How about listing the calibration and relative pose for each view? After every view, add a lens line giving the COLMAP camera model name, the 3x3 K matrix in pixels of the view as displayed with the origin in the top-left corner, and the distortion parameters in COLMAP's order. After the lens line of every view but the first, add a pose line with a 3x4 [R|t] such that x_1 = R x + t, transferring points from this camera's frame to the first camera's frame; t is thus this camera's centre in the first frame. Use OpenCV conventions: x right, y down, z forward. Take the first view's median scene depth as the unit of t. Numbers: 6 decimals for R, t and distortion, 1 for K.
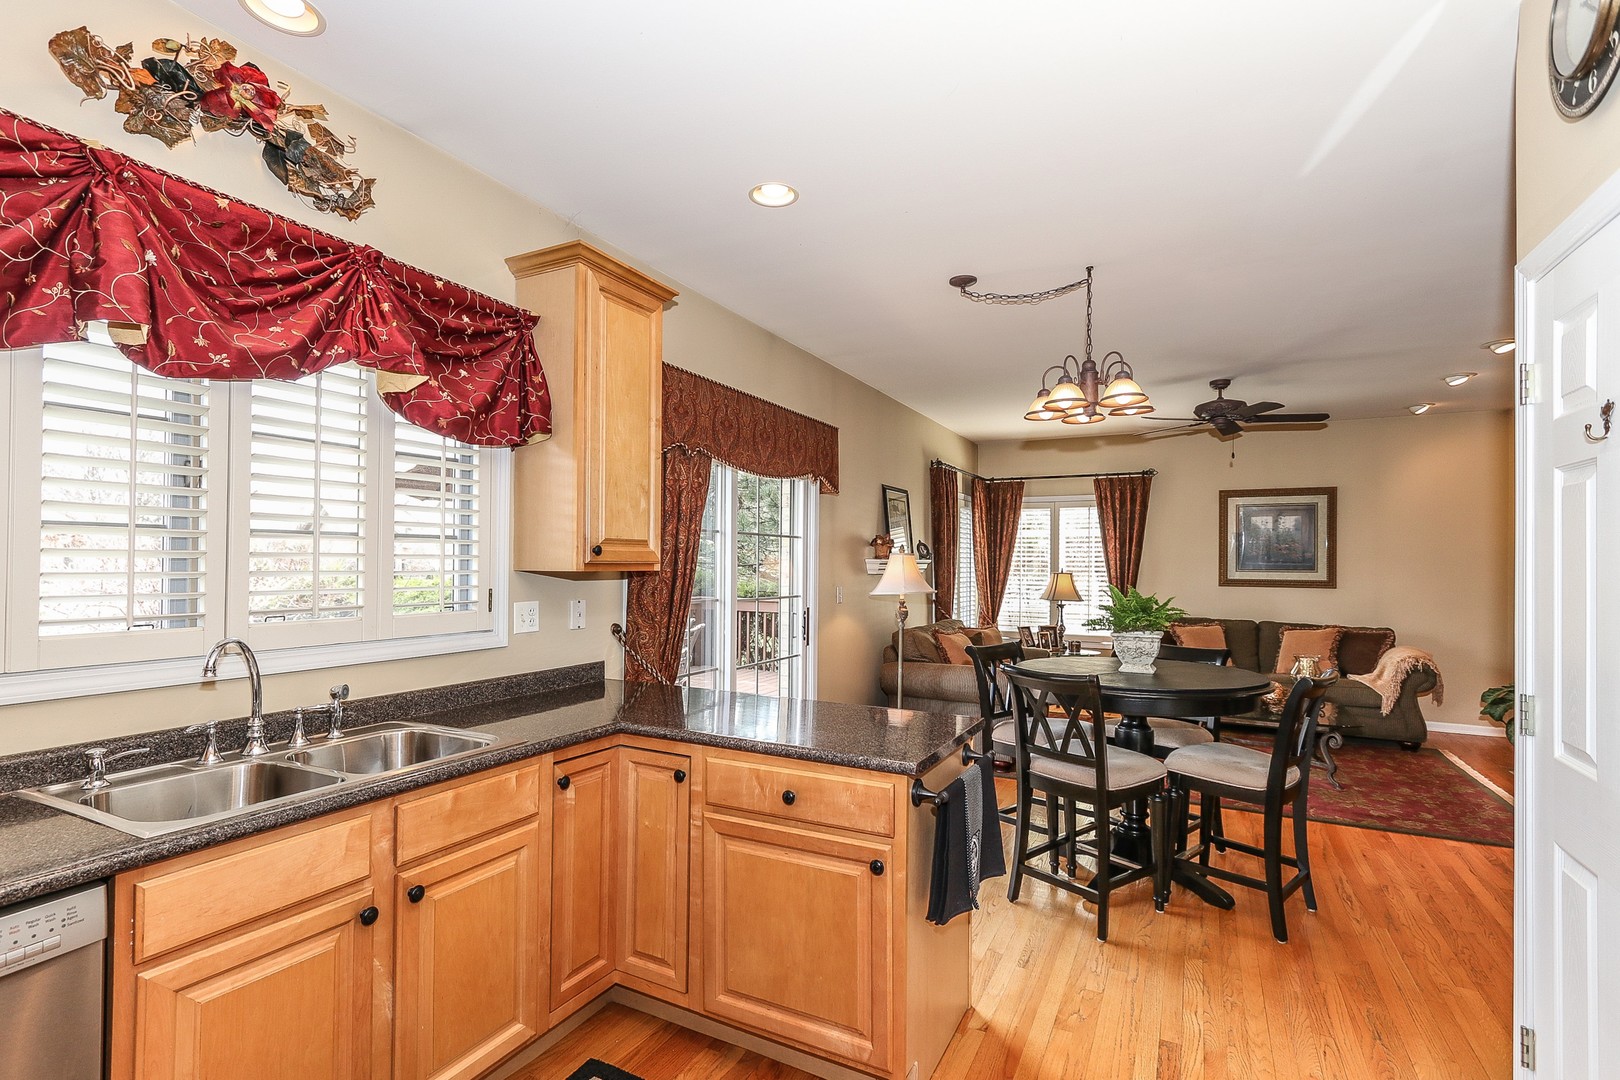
lens RADIAL K [[770.5, 0, 773.6], [0, 770.5, 555.2], [0, 0, 1]] dist [0.006458, 0.001378]
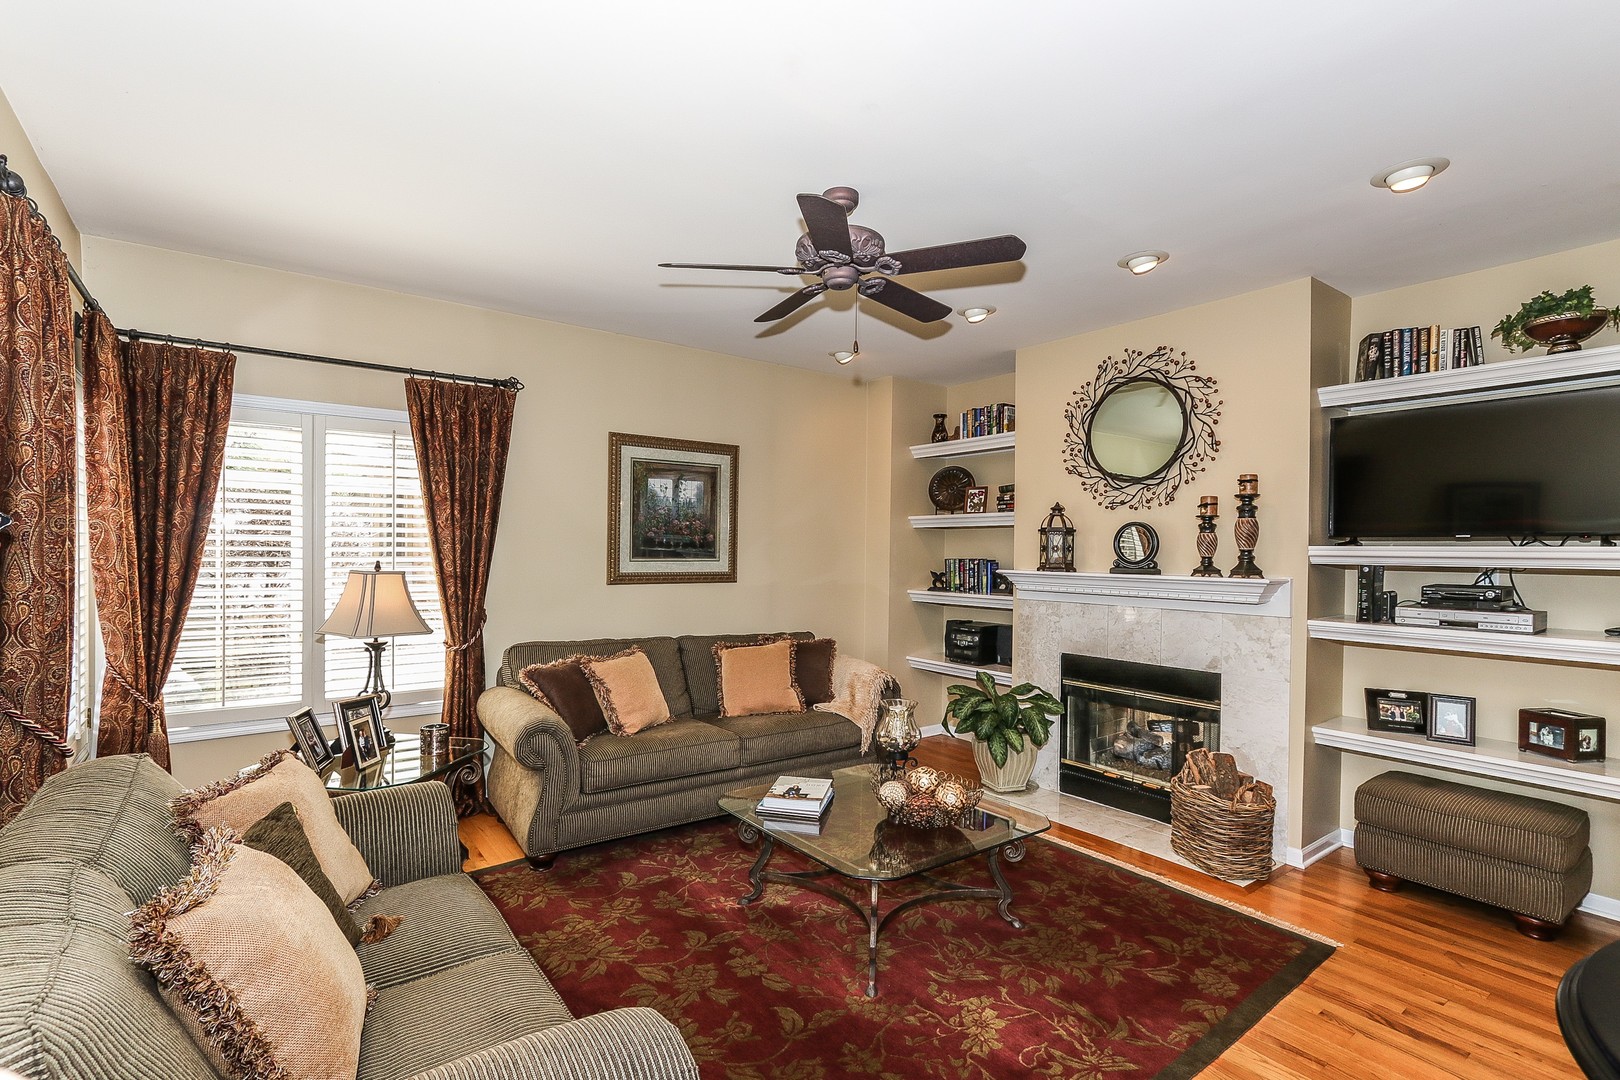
lens RADIAL K [[770.5, 0, 800.8], [0, 770.5, 557.4], [0, 0, 1]] dist [0.006458, 0.001378]
pose [[0.414631, -0.014343, 0.909876, 0.076040], [-0.014541, 0.999644, 0.022384, 0.001461], [-0.909873, -0.022511, 0.414275, 0.629694]]
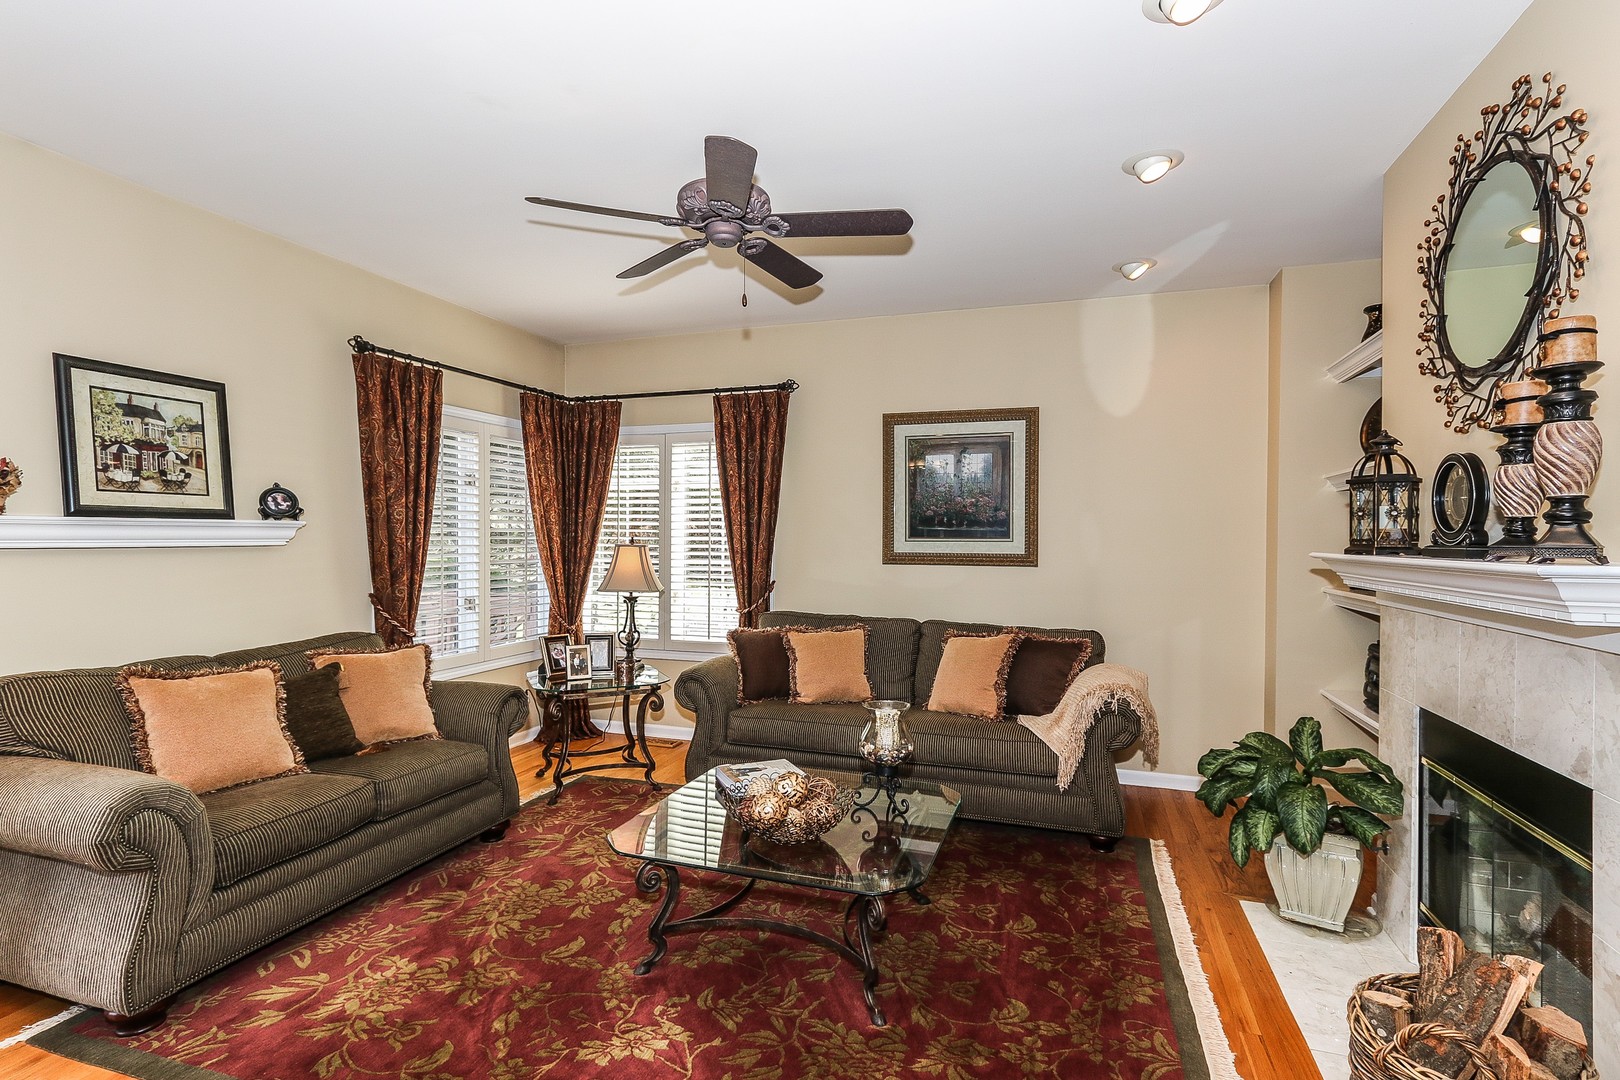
lens RADIAL K [[790.2, 0, 799.6], [0, 790.2, 542.4], [0, 0, 1]] dist [0.002621, -0.000418]
pose [[0.985675, -0.004602, 0.168592, 0.420026], [0.002031, 0.999879, 0.015419, 0.012405], [-0.168642, -0.014856, 0.985565, 0.386607]]
